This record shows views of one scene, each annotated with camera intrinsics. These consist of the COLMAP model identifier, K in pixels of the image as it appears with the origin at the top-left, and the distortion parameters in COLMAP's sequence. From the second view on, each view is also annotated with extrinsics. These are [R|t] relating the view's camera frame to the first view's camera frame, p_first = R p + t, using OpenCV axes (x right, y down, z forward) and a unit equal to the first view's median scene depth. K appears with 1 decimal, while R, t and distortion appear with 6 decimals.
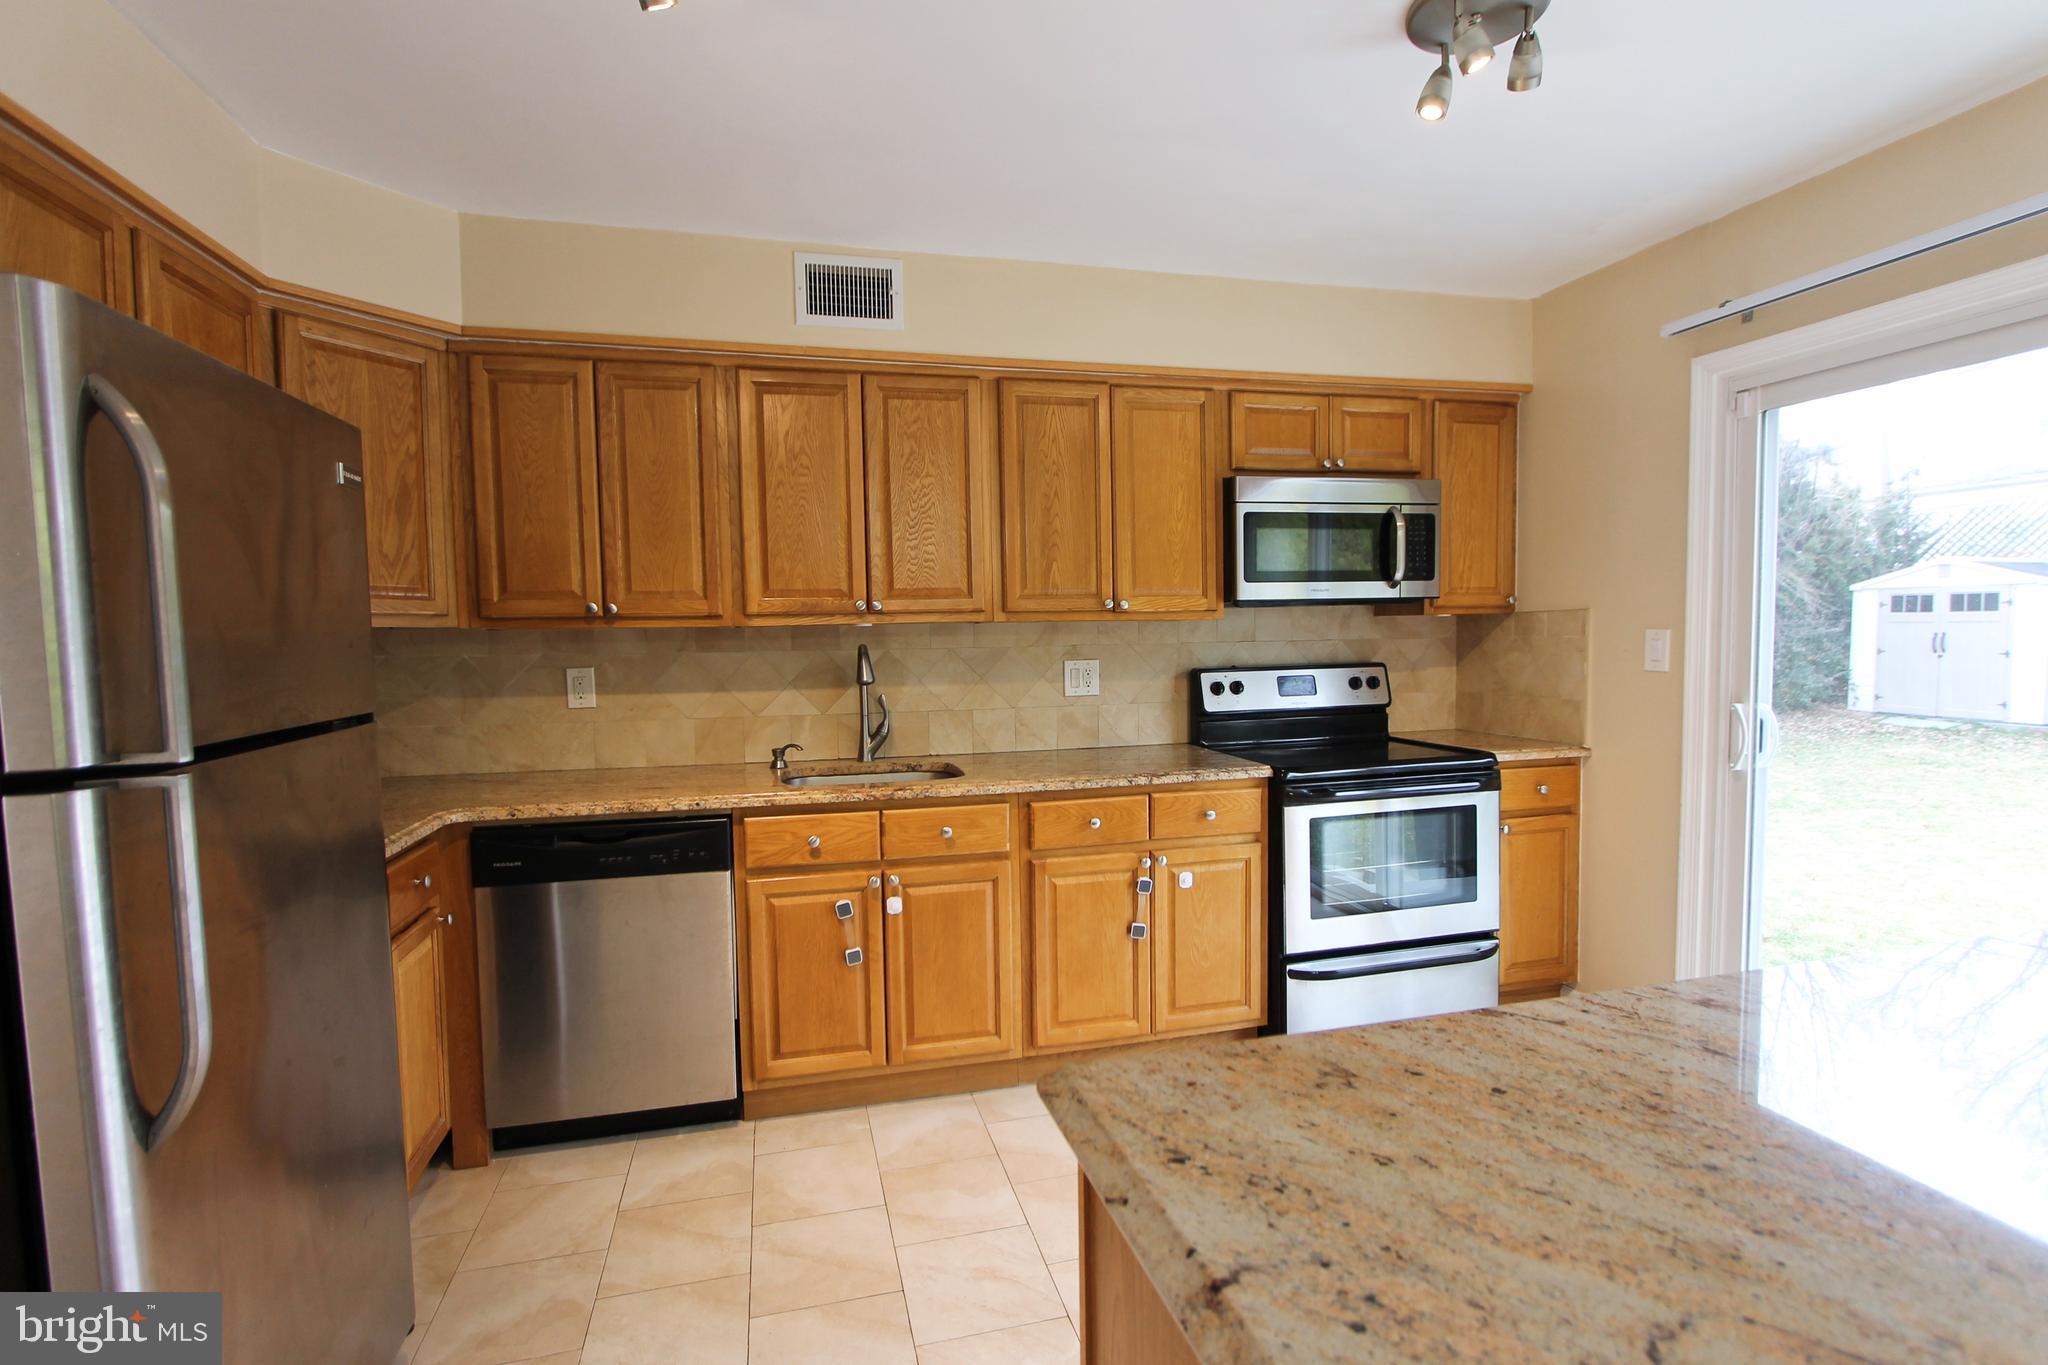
lens RADIAL K [[954.8, 0, 1031.2], [0, 954.8, 686.0], [0, 0, 1]] dist [-0.018921, 0.003181]
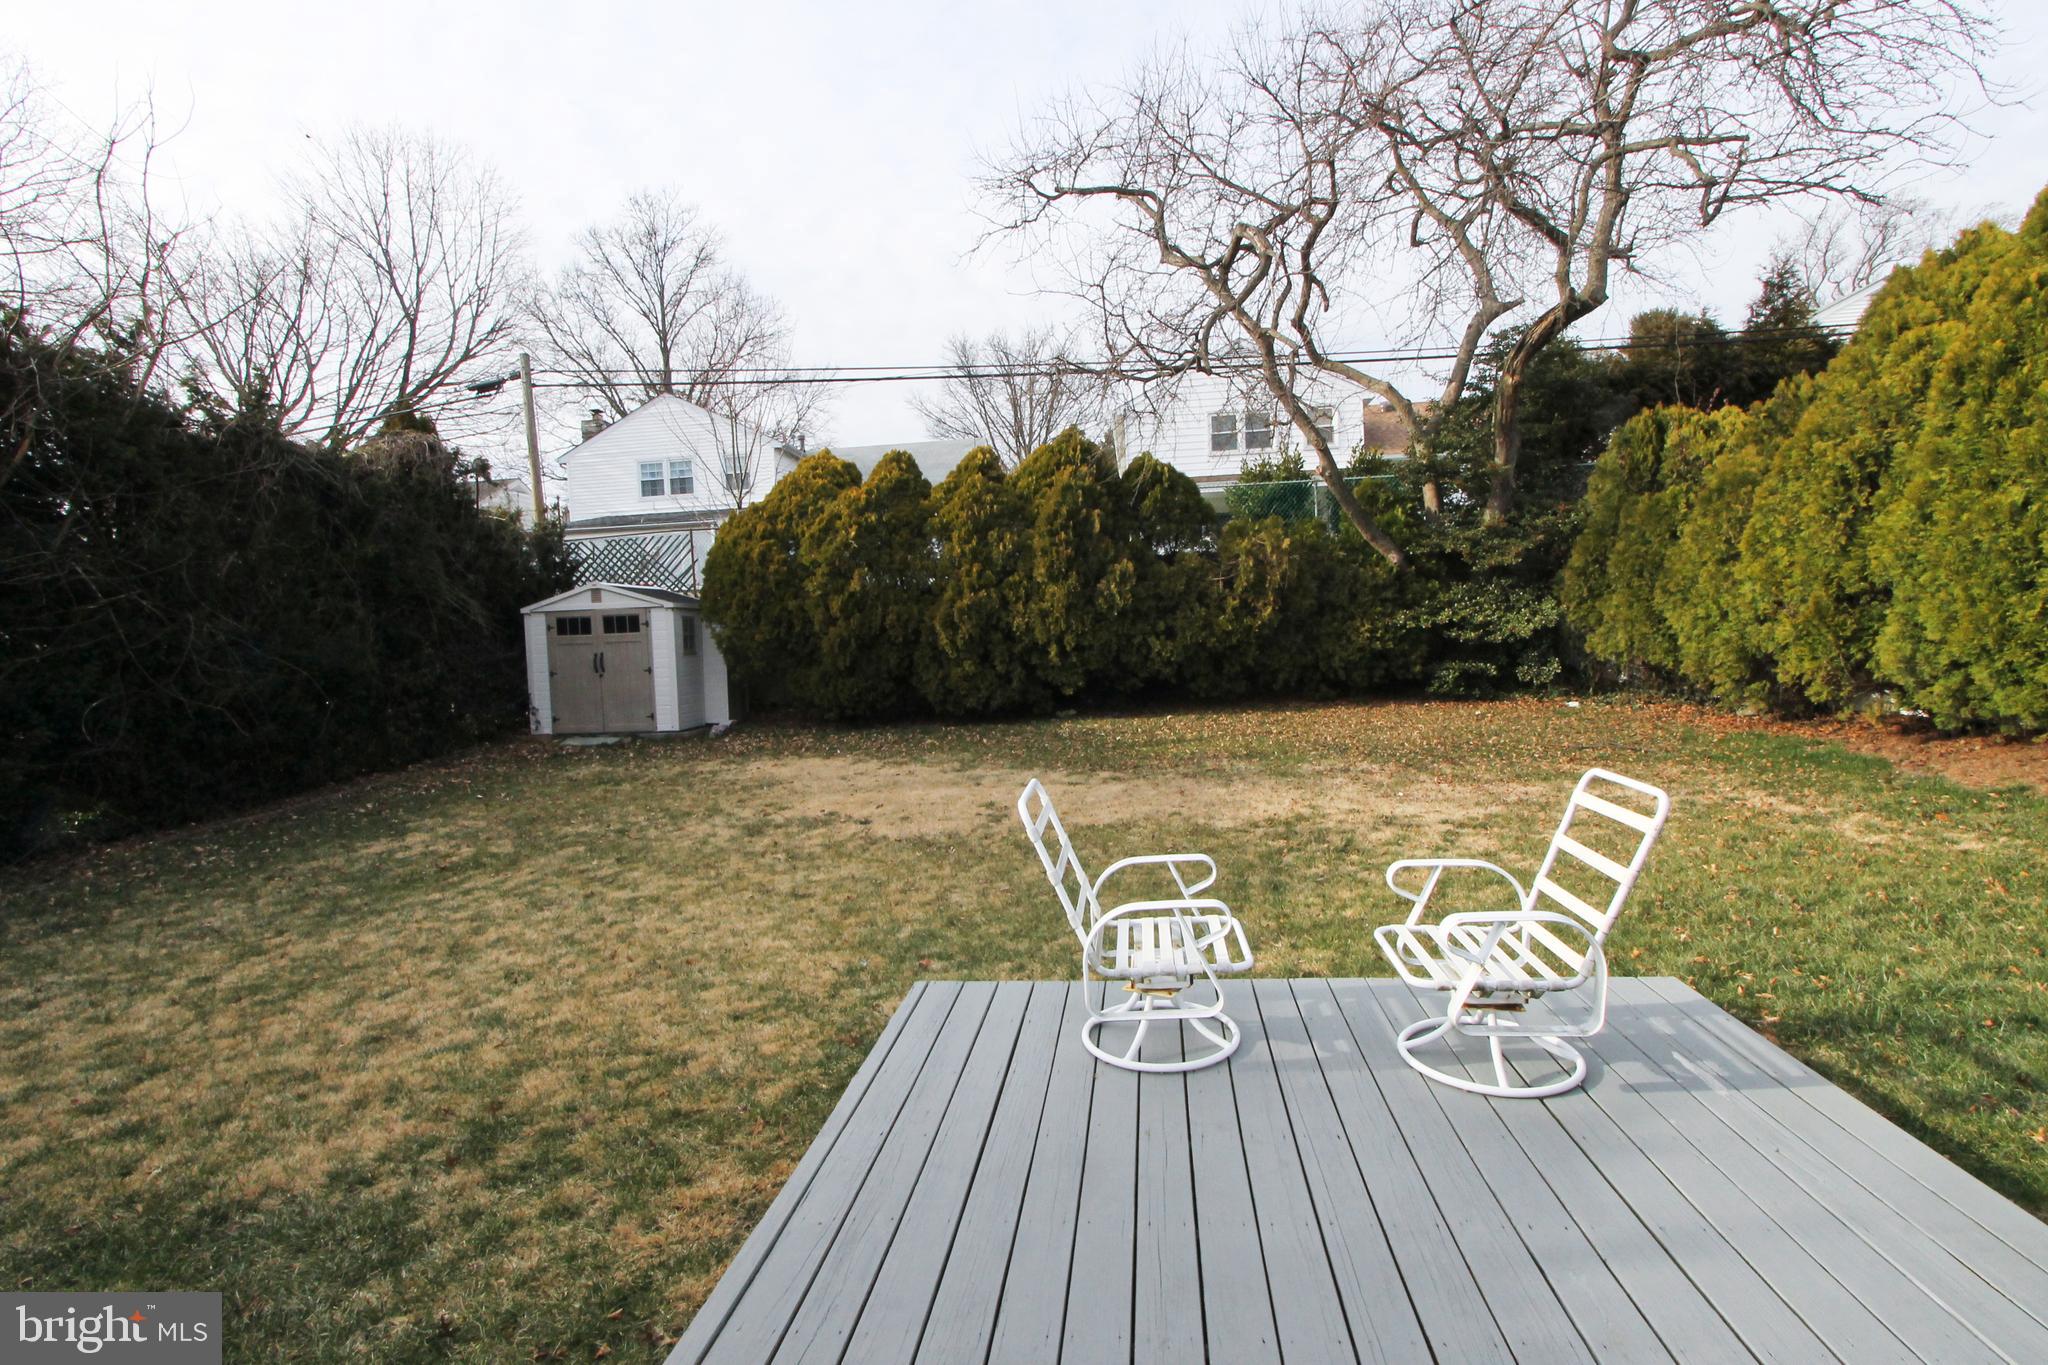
lens RADIAL K [[960.9, 0, 1031.4], [0, 960.9, 691.0], [0, 0, 1]] dist [-0.020286, 0.000243]
pose [[0.361991, -0.061081, 0.930178, 0.679673], [0.091594, 0.995353, 0.029716, -0.011496], [-0.927671, 0.074442, 0.365903, 0.769935]]
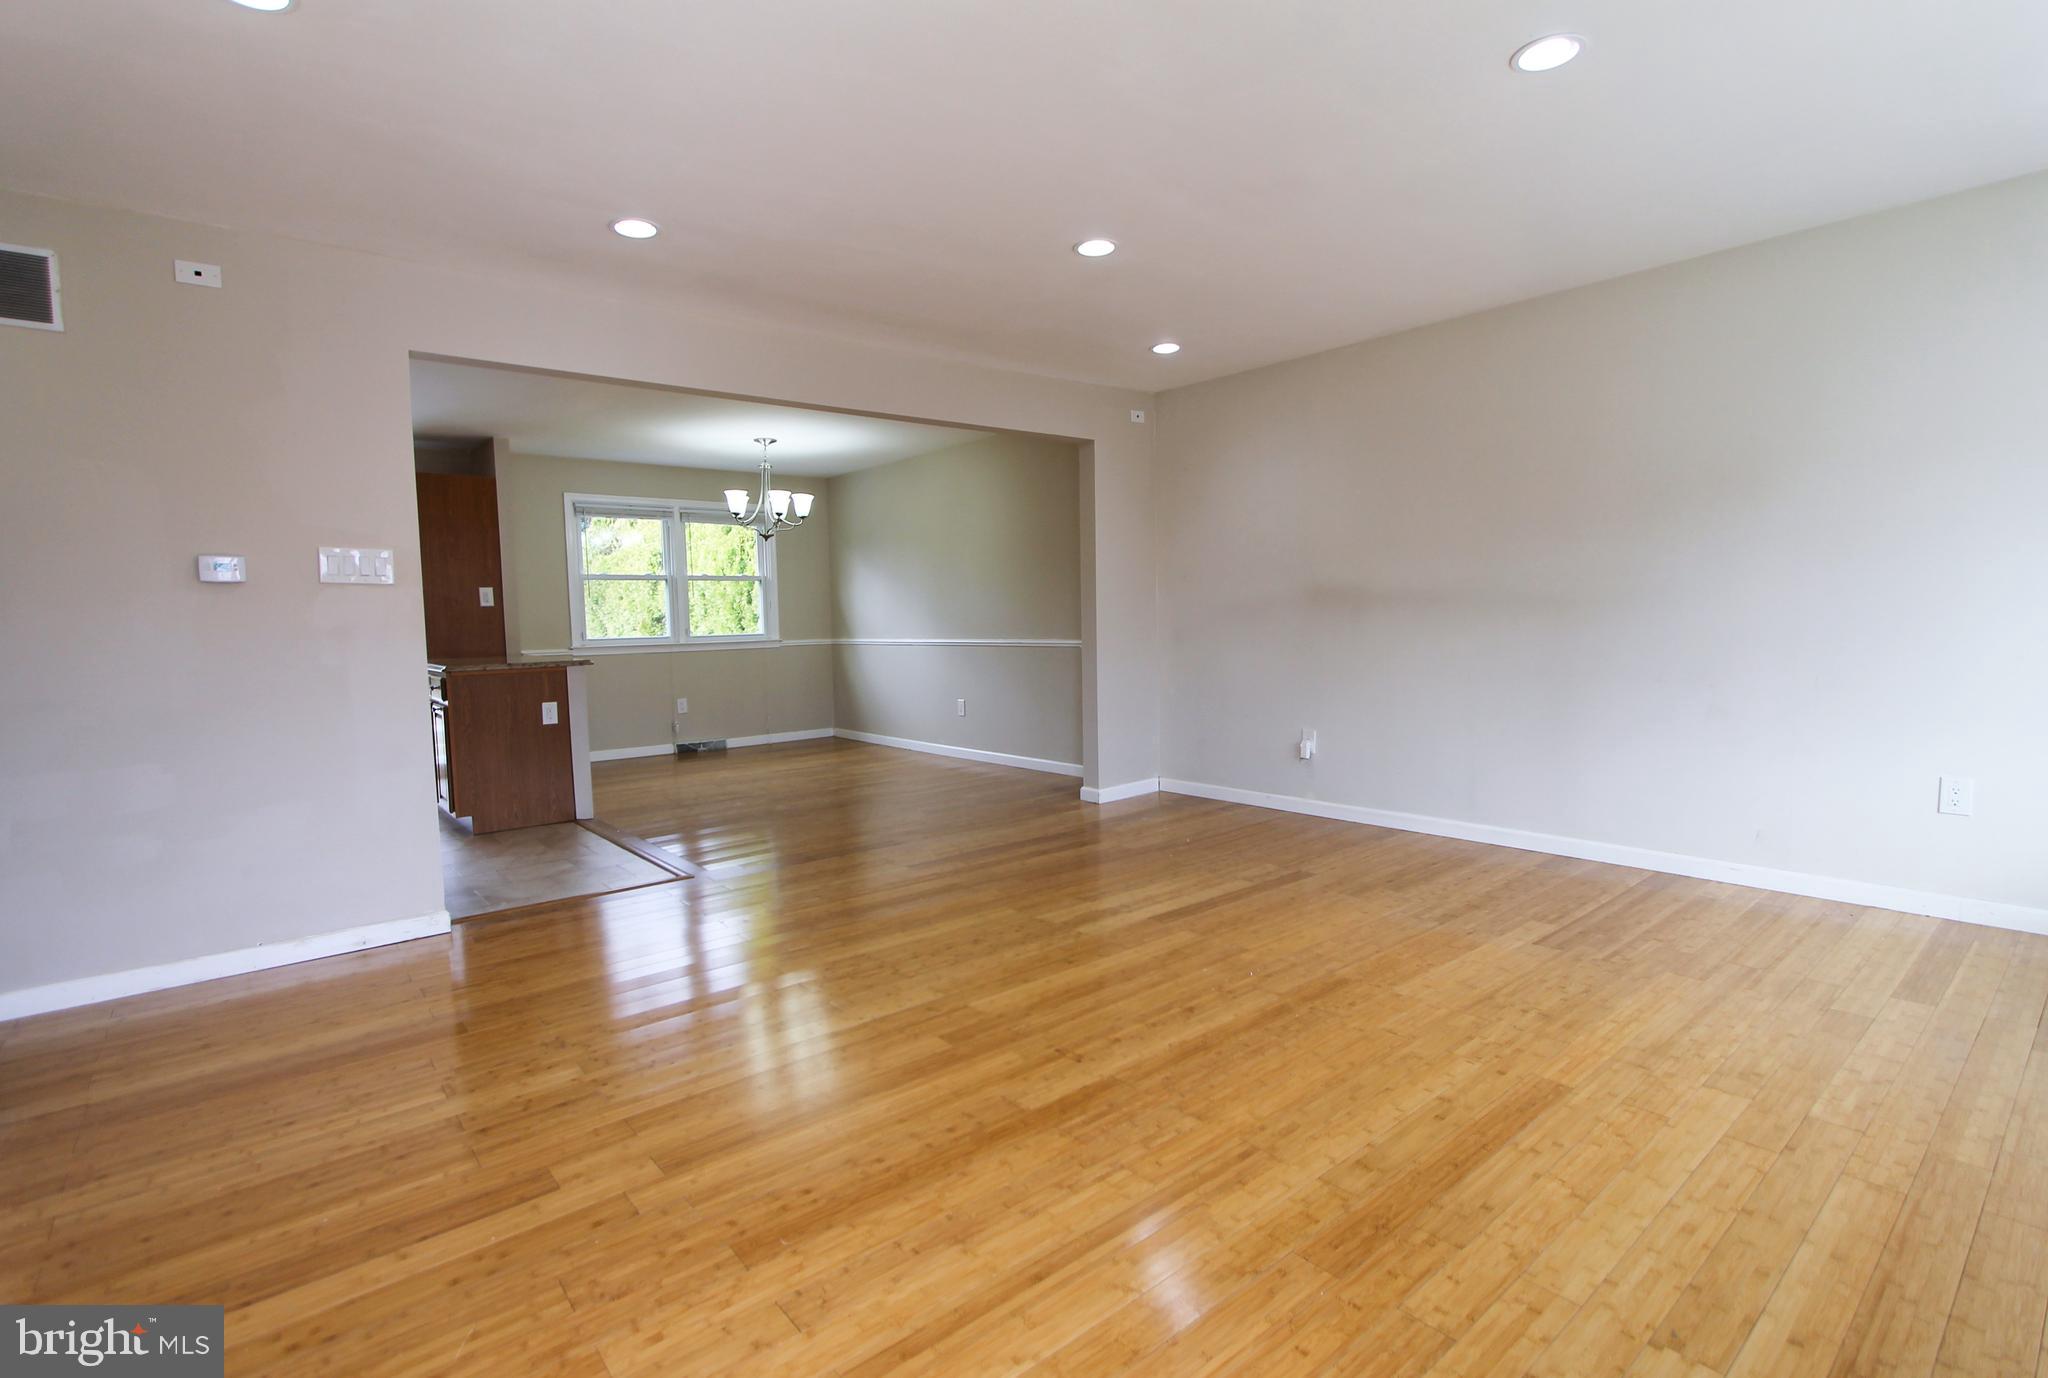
lens RADIAL K [[962.9, 0, 1017.9], [0, 962.9, 681.7], [0, 0, 1]] dist [-0.011705, -0.000526]
pose [[-0.423815, -0.041779, 0.904785, -2.030210], [0.076251, 0.993744, 0.081604, 0.082863], [-0.902533, 0.103576, -0.417978, 0.087534]]
